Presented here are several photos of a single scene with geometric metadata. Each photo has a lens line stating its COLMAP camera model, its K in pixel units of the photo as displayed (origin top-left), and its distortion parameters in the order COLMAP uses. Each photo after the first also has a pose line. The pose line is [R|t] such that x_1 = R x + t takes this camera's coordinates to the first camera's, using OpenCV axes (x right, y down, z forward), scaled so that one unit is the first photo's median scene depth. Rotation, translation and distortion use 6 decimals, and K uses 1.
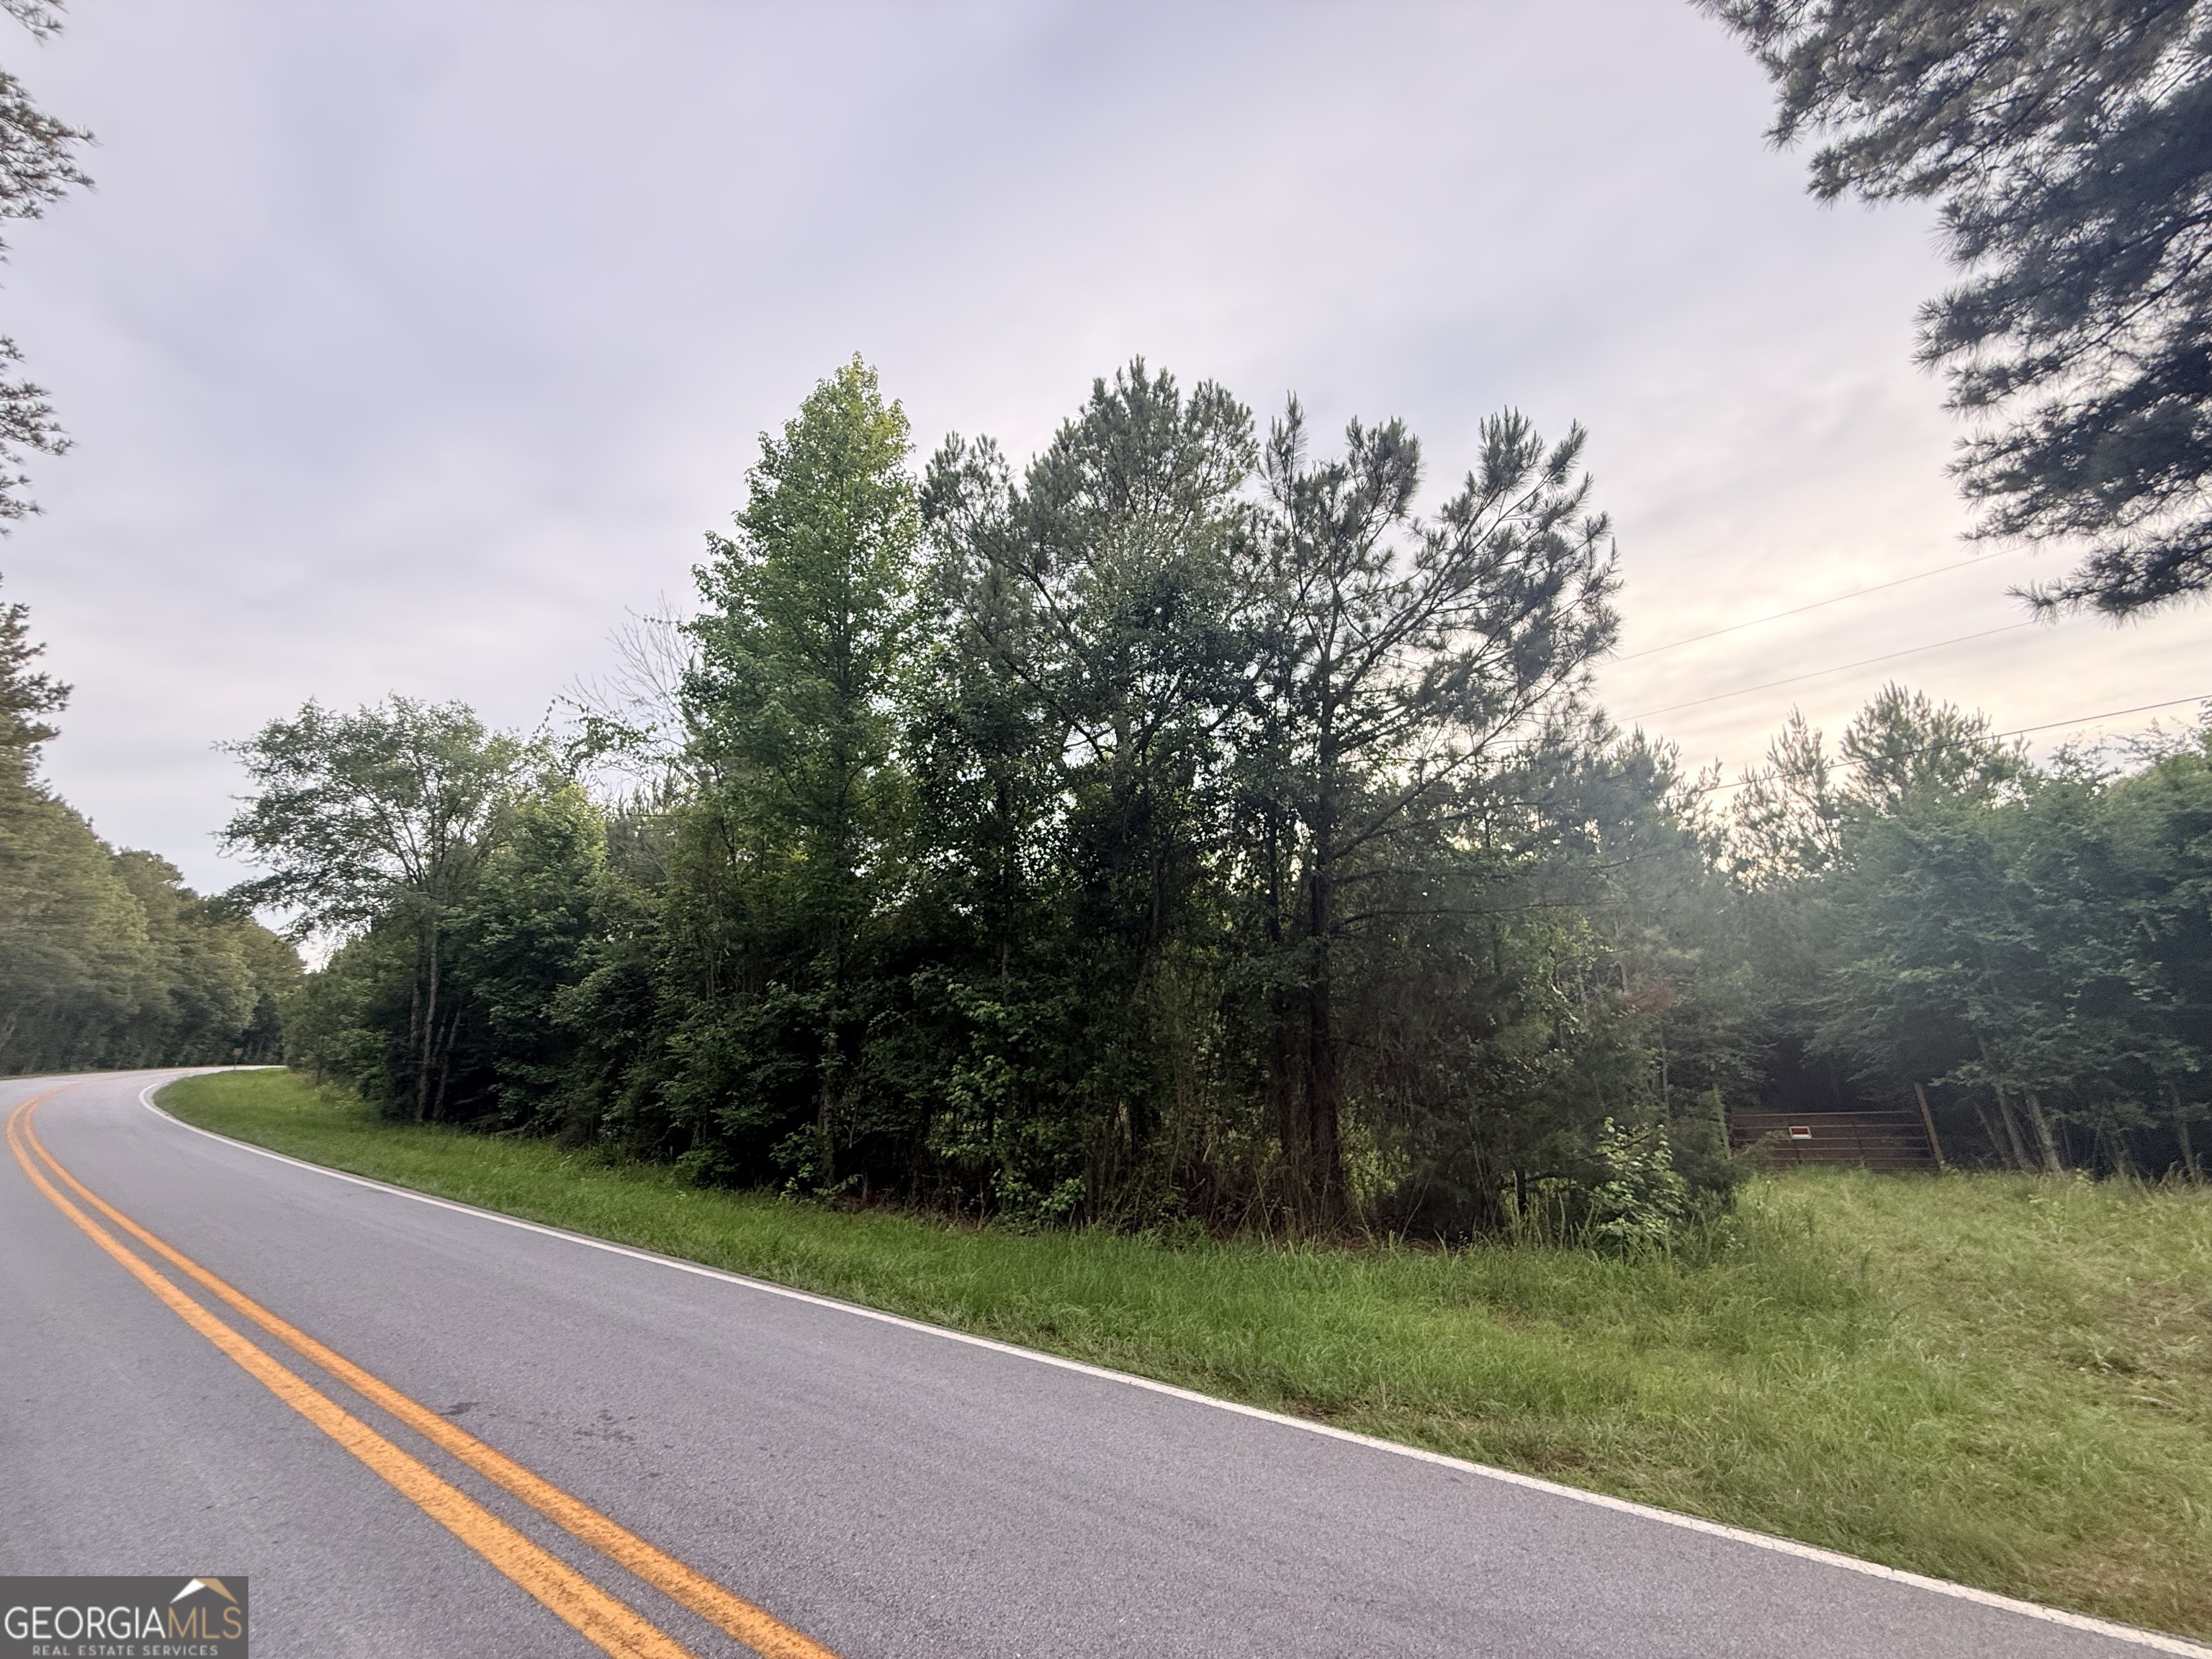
lens RADIAL K [[880.4, 0, 1101.1], [0, 880.4, 827.2], [0, 0, 1]] dist [0.000294, -0.000118]
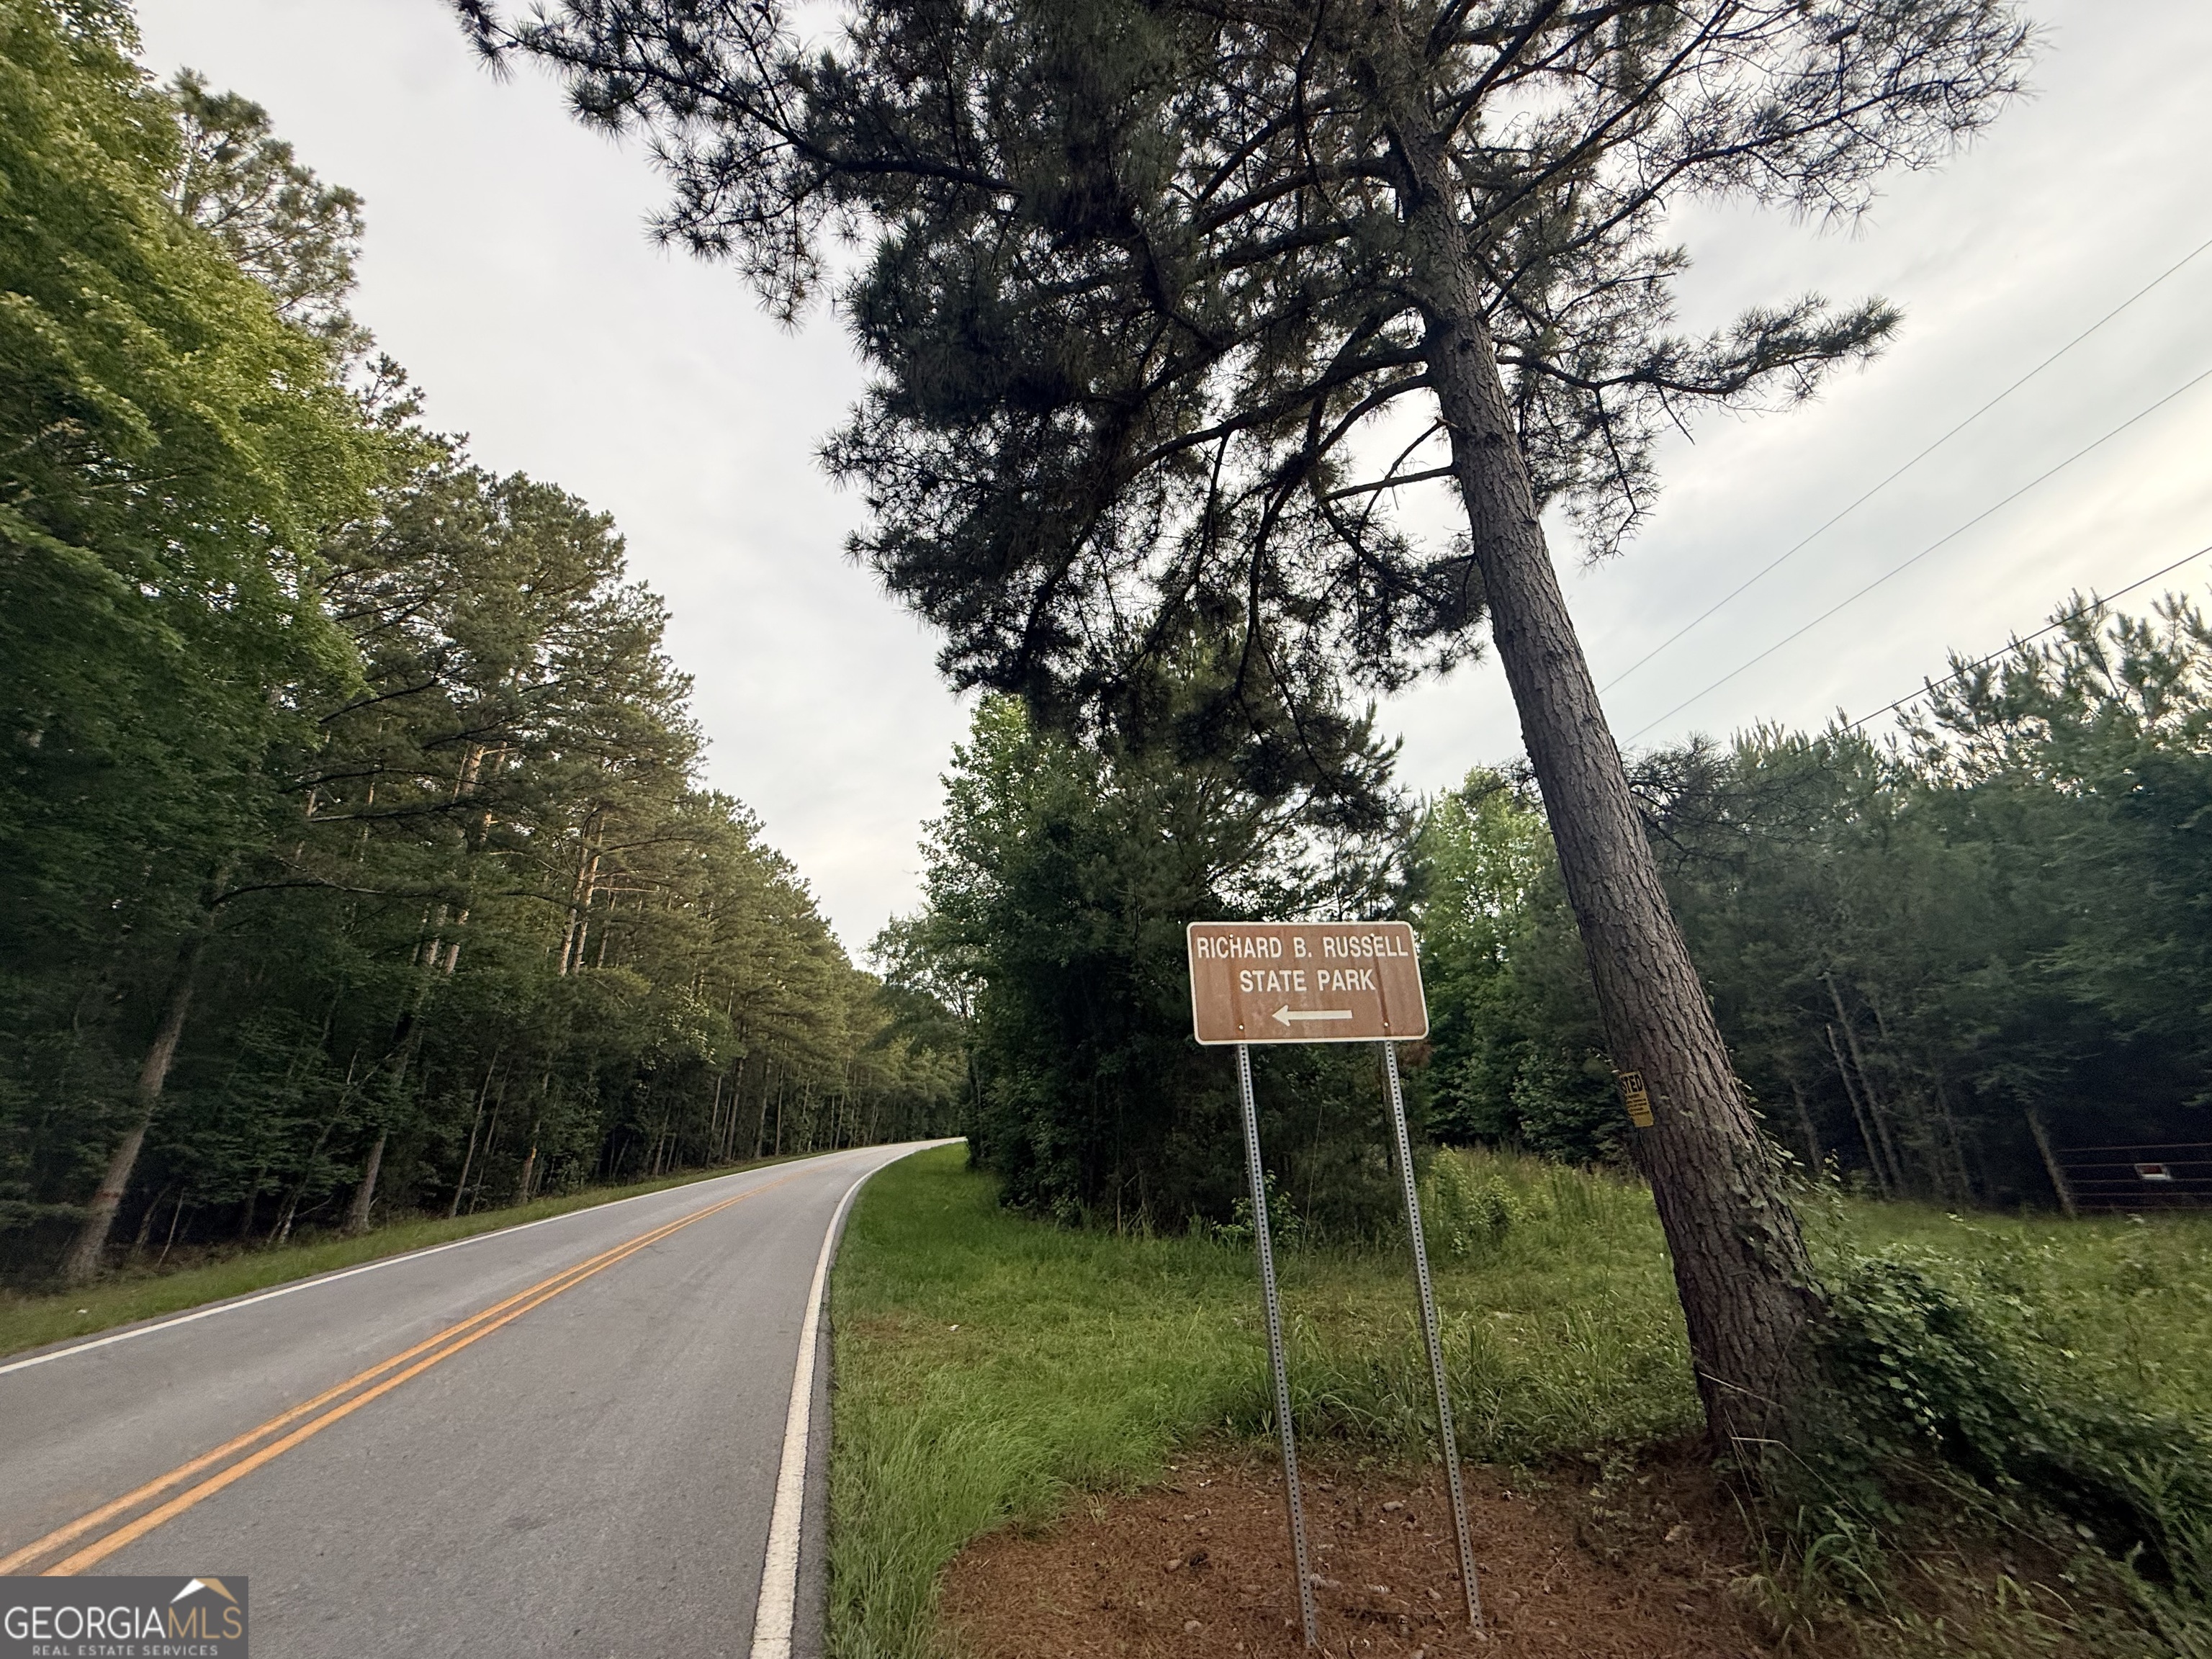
lens RADIAL K [[881.8, 0, 1100.7], [0, 881.8, 827.3], [0, 0, 1]] dist [0.000458, 0.000041]
pose [[0.774483, -0.234055, -0.587702, 0.750803], [0.203310, 0.971842, -0.119116, -0.037967], [0.599034, -0.027232, 0.800261, -0.160082]]
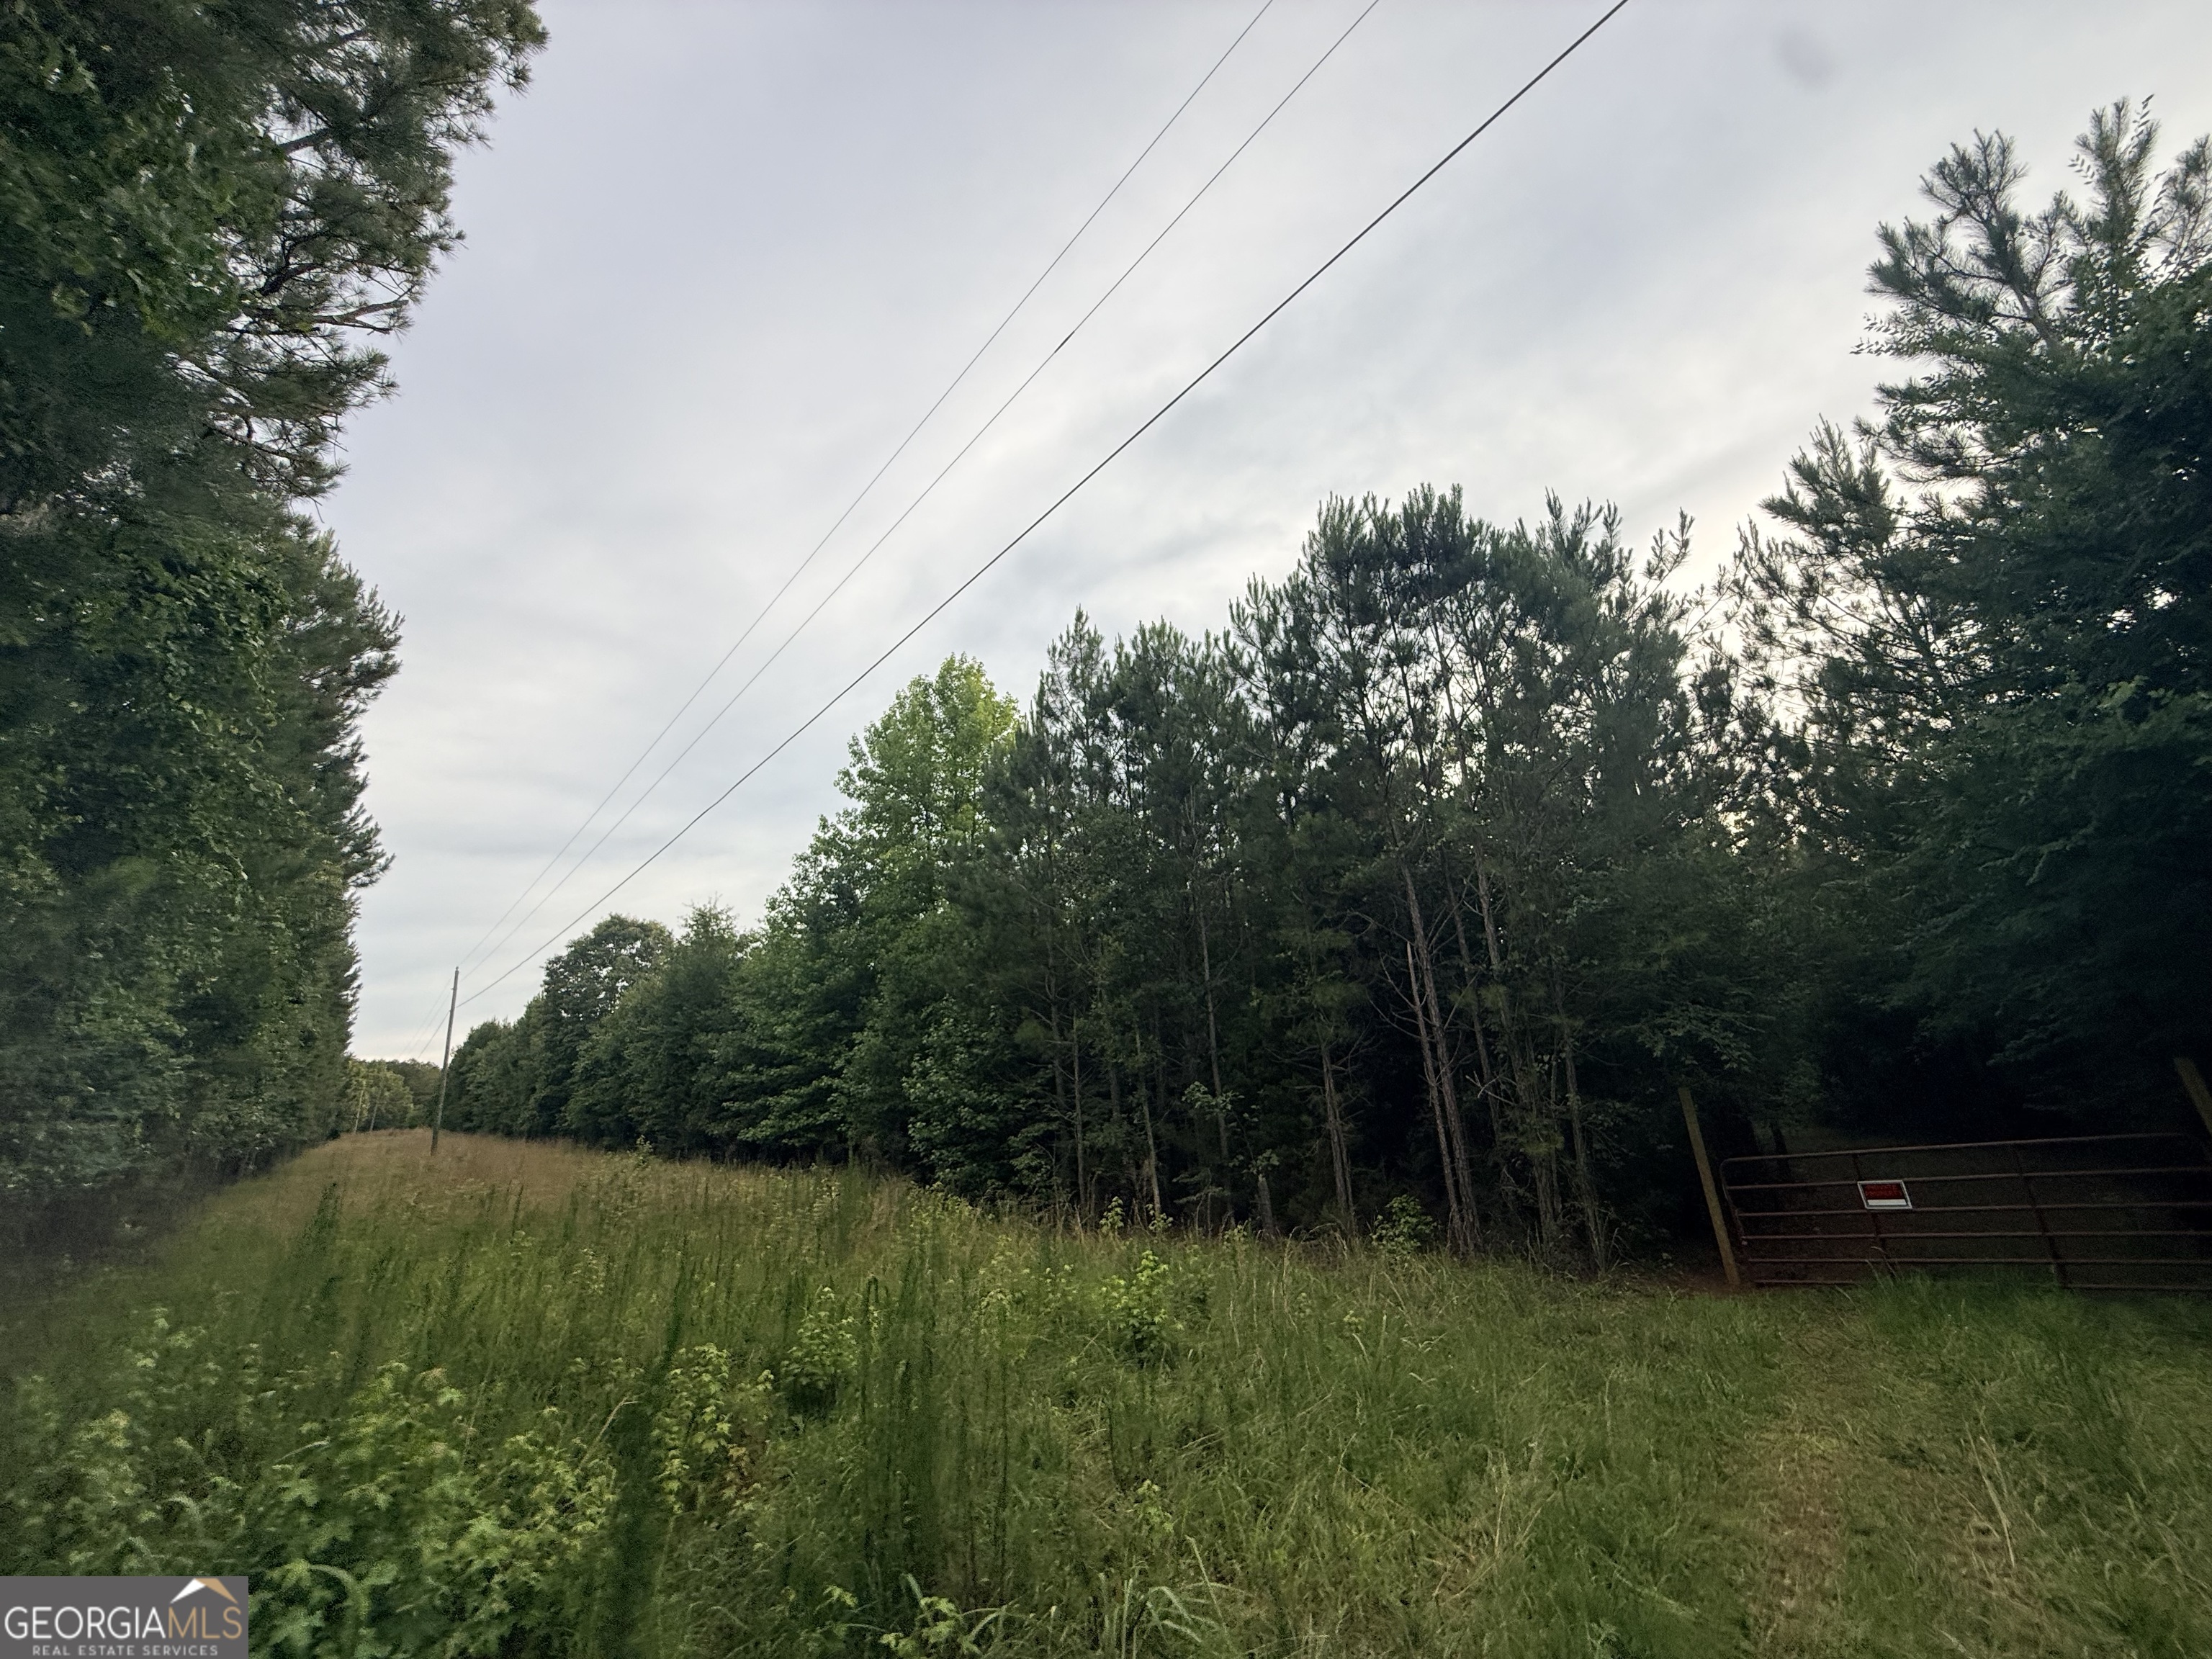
lens RADIAL K [[881.8, 0, 1100.7], [0, 881.8, 827.3], [0, 0, 1]] dist [0.000458, 0.000041]
pose [[0.993814, -0.071353, -0.085104, 0.579615], [0.066382, 0.995996, -0.059882, 0.212536], [0.089036, 0.053862, 0.994571, 0.662925]]
